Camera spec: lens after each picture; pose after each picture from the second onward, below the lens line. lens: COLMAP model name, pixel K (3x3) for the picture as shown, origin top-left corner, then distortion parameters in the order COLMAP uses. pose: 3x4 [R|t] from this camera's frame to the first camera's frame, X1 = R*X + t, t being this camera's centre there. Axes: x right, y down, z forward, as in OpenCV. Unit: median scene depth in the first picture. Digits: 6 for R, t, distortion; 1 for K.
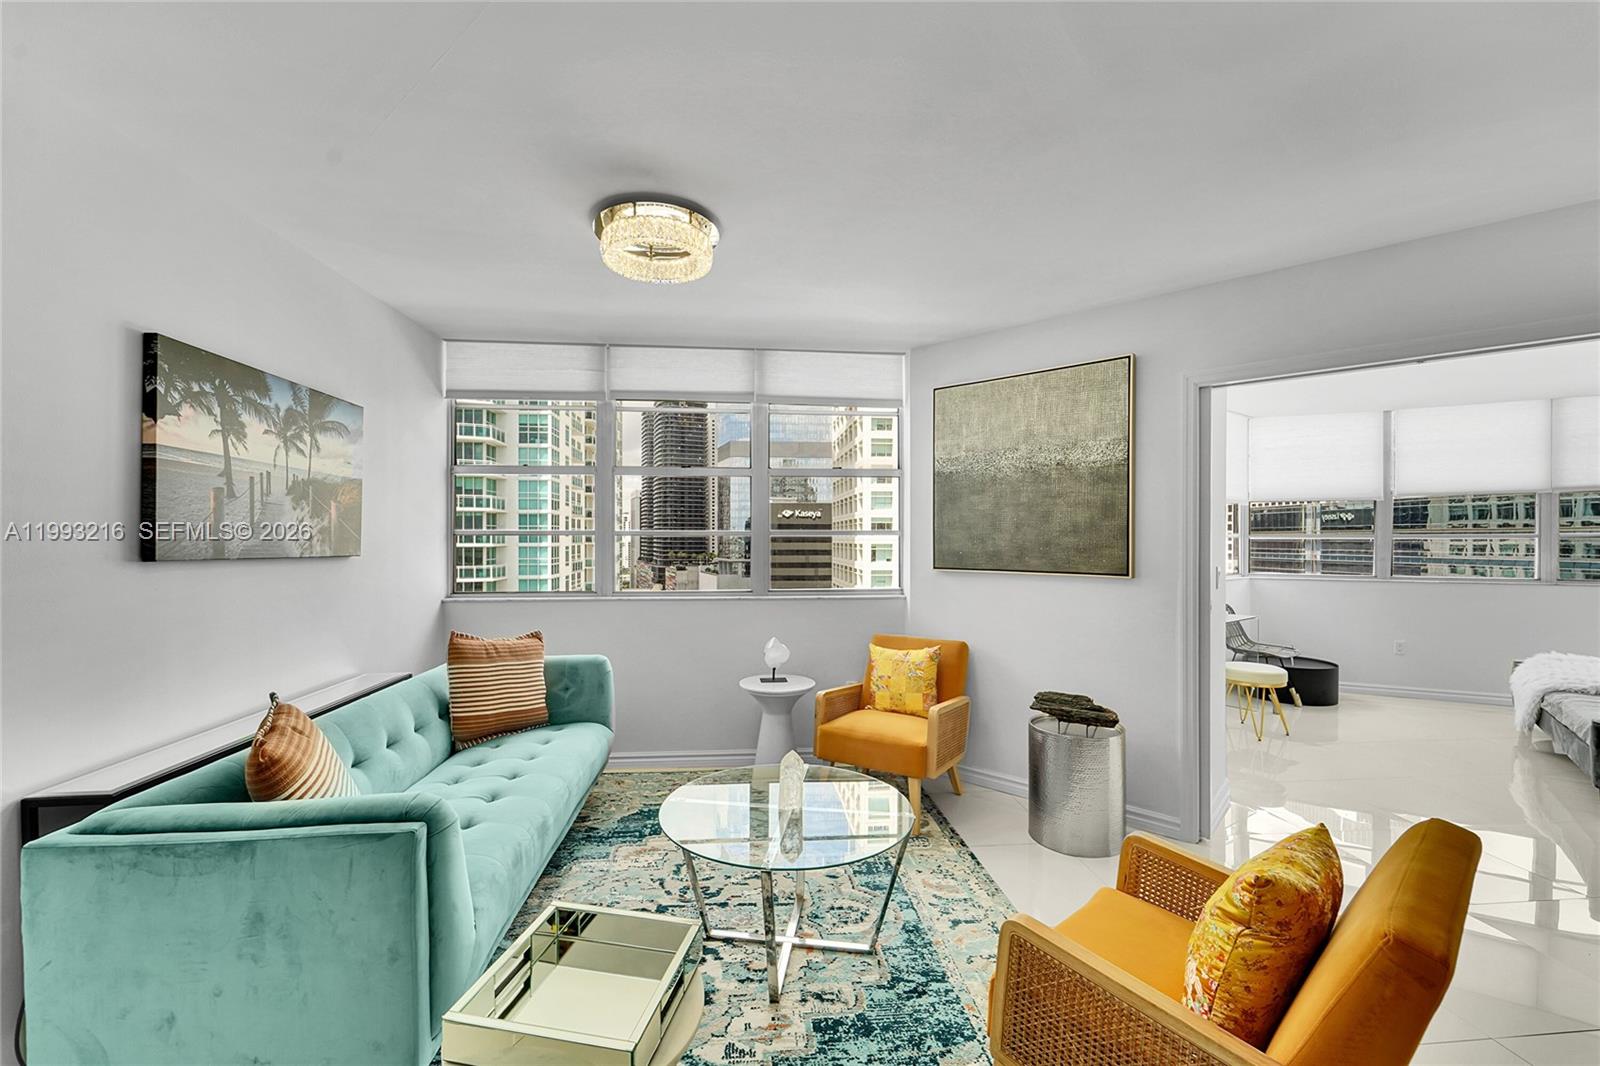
lens RADIAL K [[644.3, 0, 794.0], [0, 644.3, 539.0], [0, 0, 1]] dist [0.001050, 0.000025]
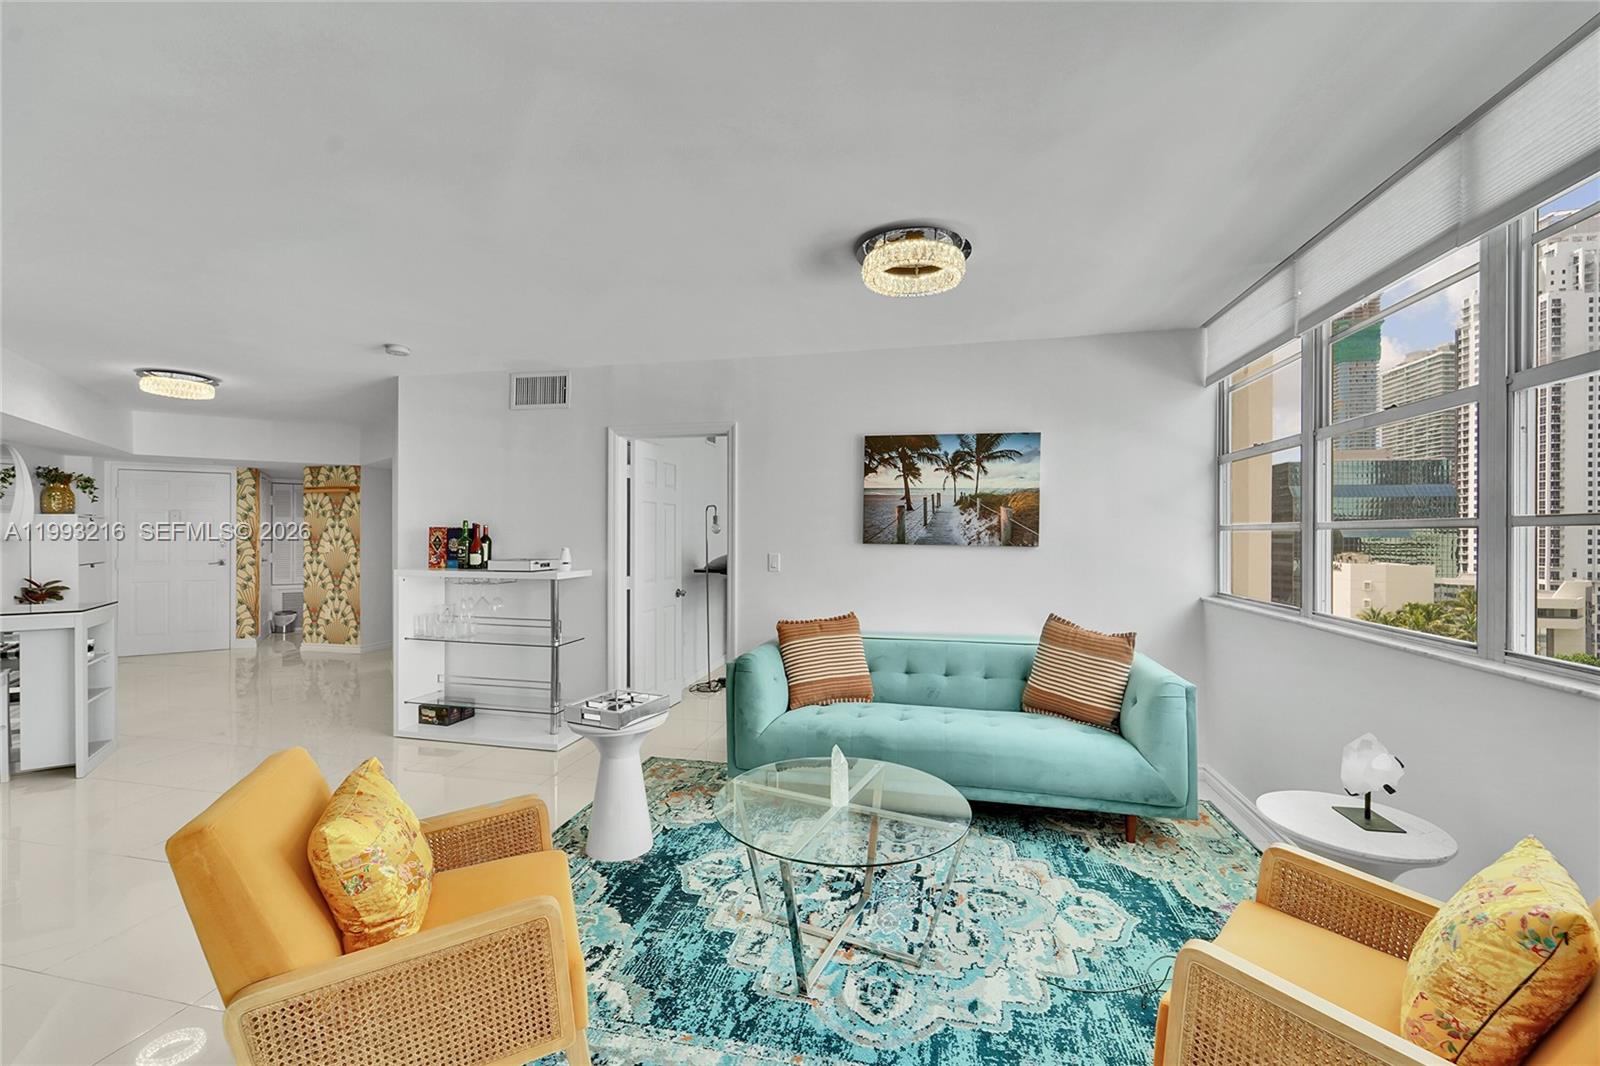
lens RADIAL K [[650.9, 0, 802.8], [0, 650.9, 533.9], [0, 0, 1]] dist [0.003138, 0.000255]
pose [[-0.291382, -0.001931, -0.956605, 0.702701], [-0.005486, 0.999985, -0.000347, 0.003190], [0.956591, 0.005146, -0.291388, 0.897468]]
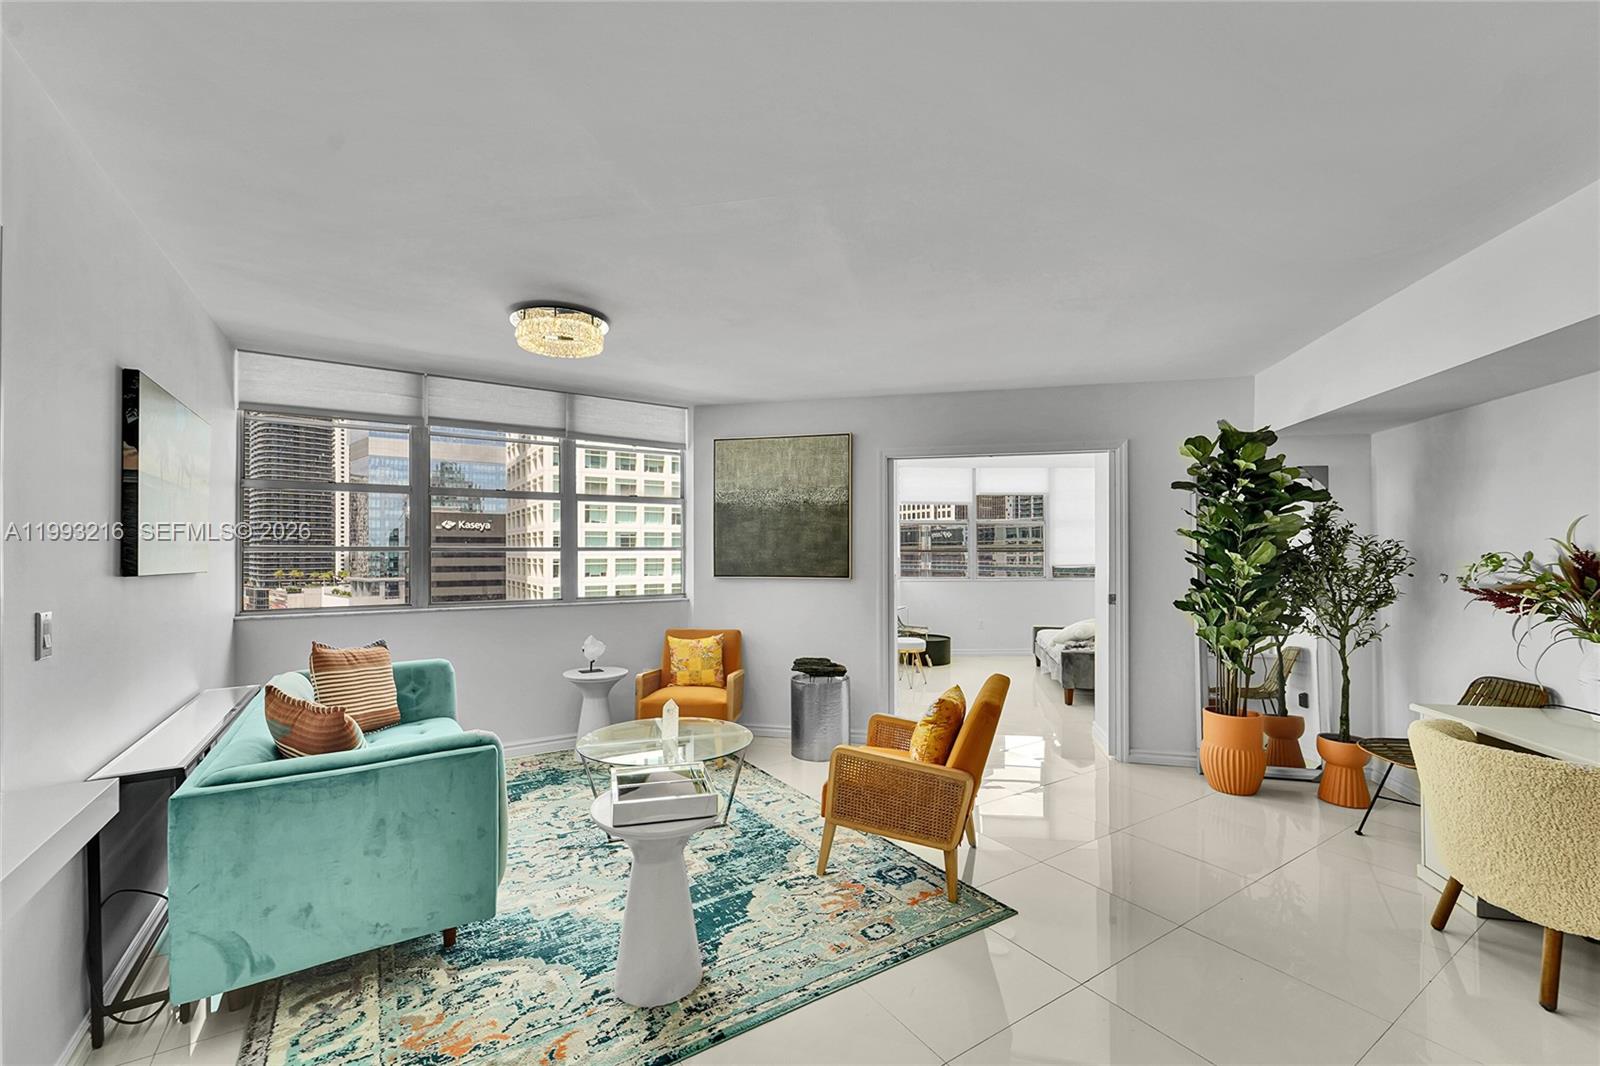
lens RADIAL K [[654.2, 0, 796.6], [0, 654.2, 548.8], [0, 0, 1]] dist [0.001430, 0.000176]
pose [[0.885714, 0.000506, 0.464231, -0.318169], [0.002633, 0.999978, -0.006113, -0.001732], [-0.464224, 0.006636, 0.885693, -0.324231]]
